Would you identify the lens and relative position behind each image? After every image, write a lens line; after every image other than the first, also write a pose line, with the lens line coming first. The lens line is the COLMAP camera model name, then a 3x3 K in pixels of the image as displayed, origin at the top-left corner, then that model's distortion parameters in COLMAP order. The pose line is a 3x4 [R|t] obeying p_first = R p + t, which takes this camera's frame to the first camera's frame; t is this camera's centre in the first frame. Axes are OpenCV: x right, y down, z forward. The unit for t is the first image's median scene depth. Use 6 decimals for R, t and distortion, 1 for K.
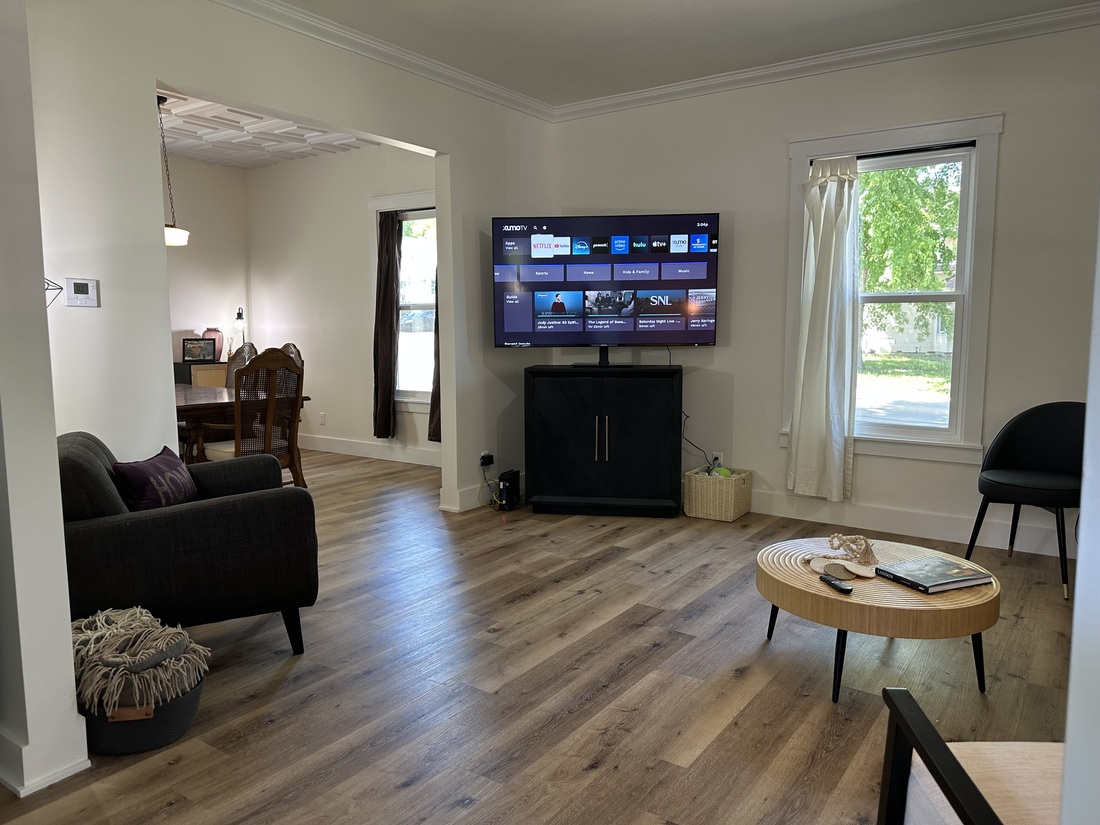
lens RADIAL K [[775.7, 0, 566.5], [0, 775.7, 405.3], [0, 0, 1]] dist [0.025337, -0.036549]
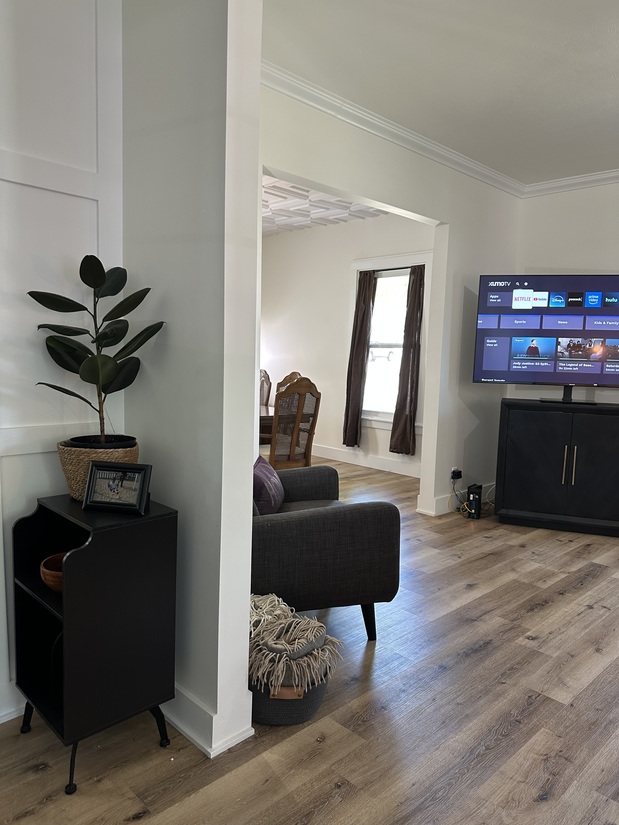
lens RADIAL K [[581.8, 0, 300.4], [0, 581.8, 412.0], [0, 0, 1]] dist [0.025337, -0.036549]
pose [[0.977385, 0.053186, -0.204670, -0.180406], [-0.054532, 0.998512, -0.000939, -0.014450], [0.204316, 0.012078, 0.978831, 0.062100]]
